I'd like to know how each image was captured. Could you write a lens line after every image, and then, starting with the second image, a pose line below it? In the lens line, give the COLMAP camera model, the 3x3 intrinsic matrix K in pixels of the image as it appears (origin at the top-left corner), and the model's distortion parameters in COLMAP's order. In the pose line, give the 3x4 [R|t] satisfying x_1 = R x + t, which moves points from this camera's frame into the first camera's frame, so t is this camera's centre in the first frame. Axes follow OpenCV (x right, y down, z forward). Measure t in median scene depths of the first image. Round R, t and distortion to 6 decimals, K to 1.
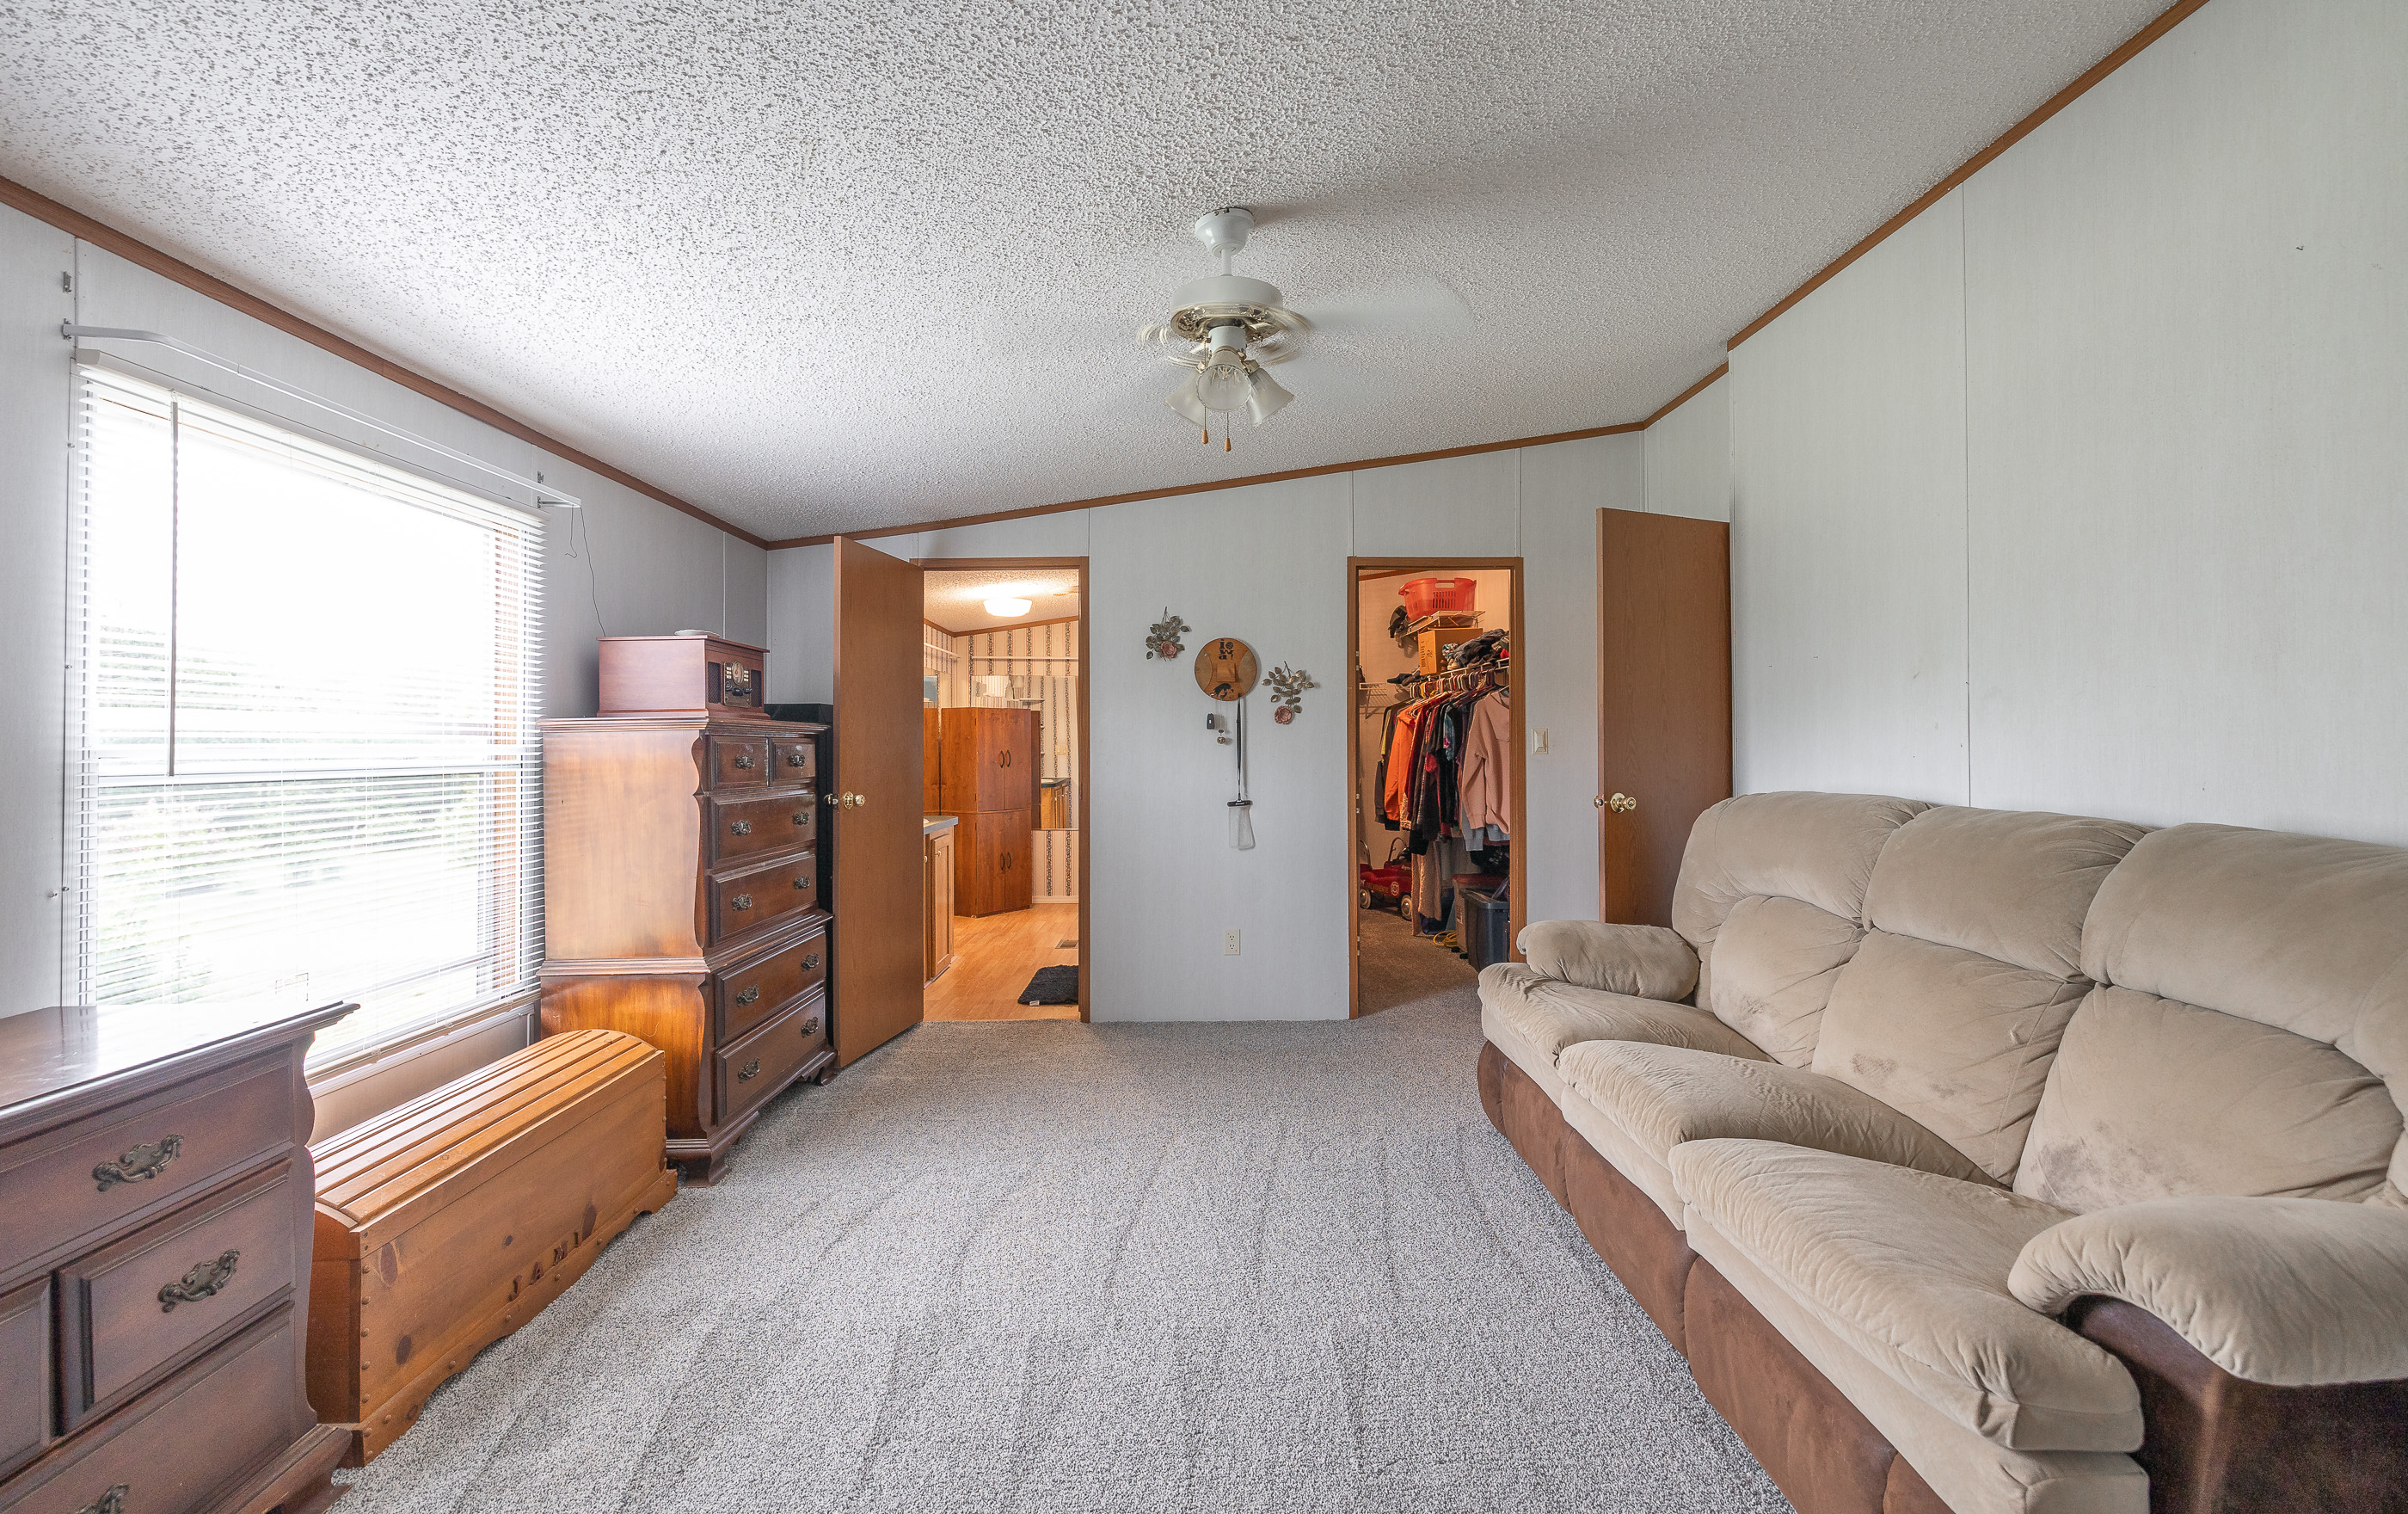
lens RADIAL K [[1022.9, 0, 1198.3], [0, 1022.9, 712.6], [0, 0, 1]] dist [-0.000597, 0.000111]
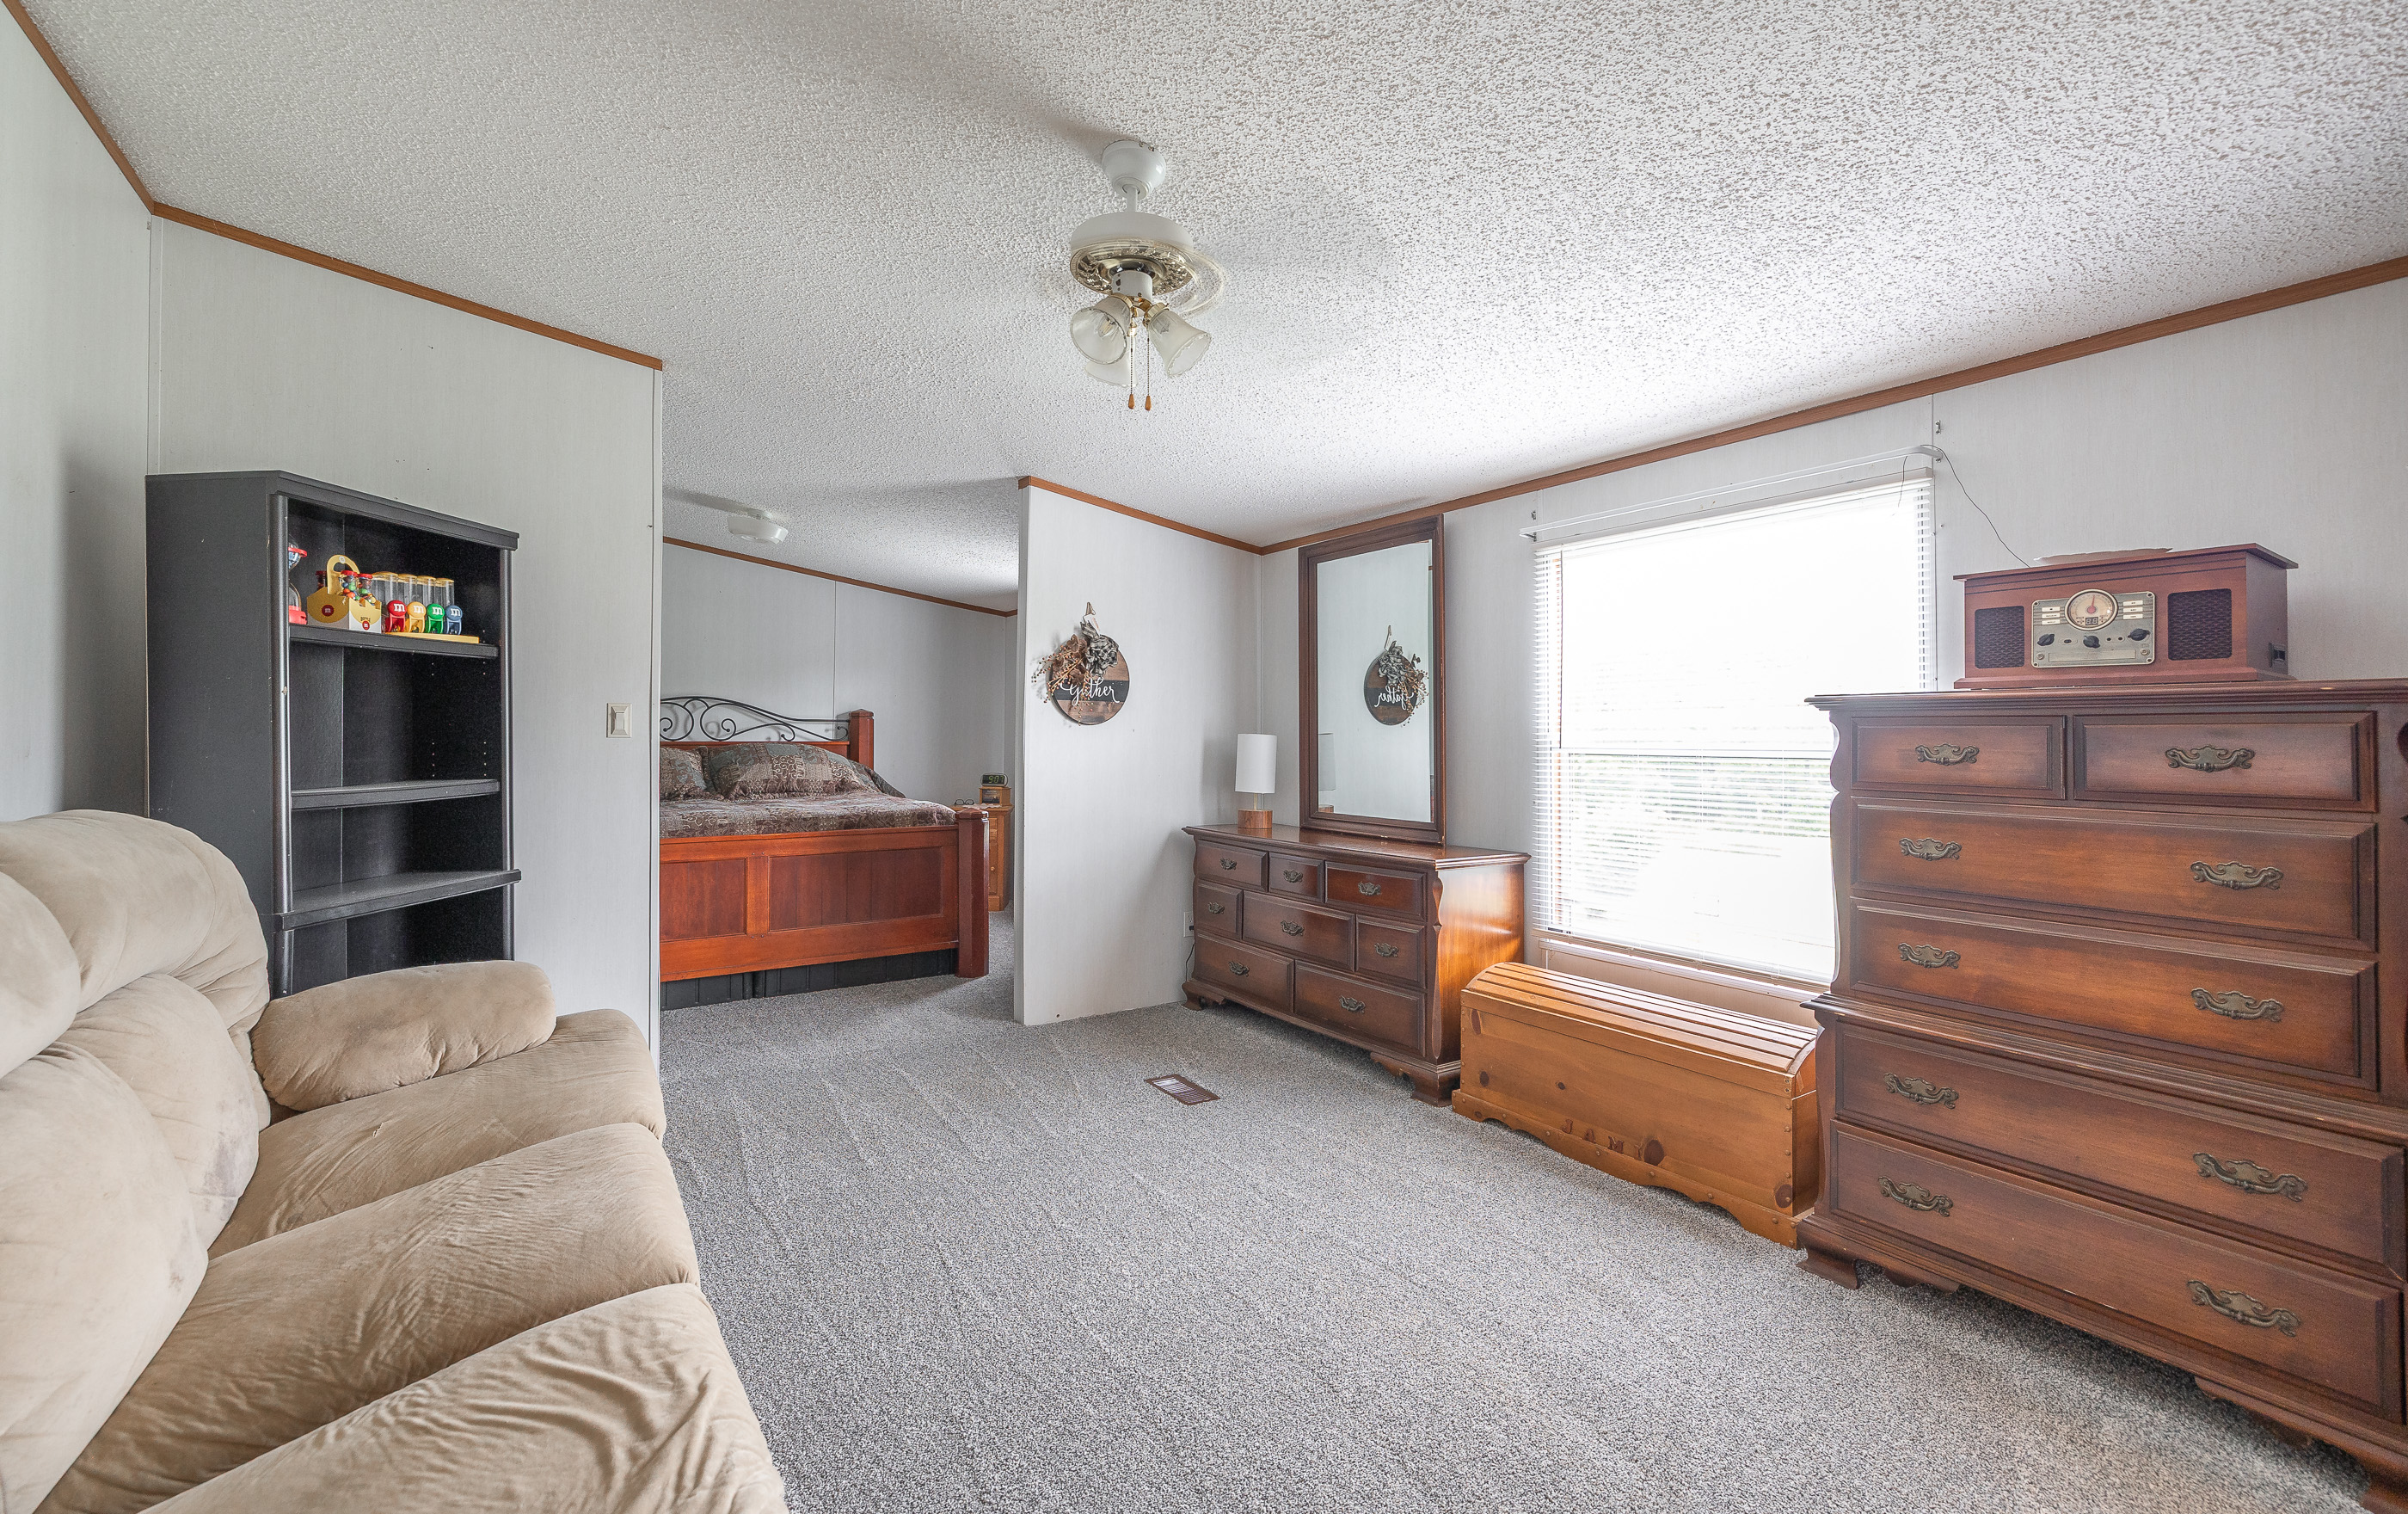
lens RADIAL K [[1022.9, 0, 1198.3], [0, 1022.9, 712.6], [0, 0, 1]] dist [-0.000597, 0.000111]
pose [[-0.834362, -0.001485, -0.551215, 0.518946], [0.026505, 0.998732, -0.042811, 0.049998], [0.550579, -0.050330, -0.833264, 1.922196]]
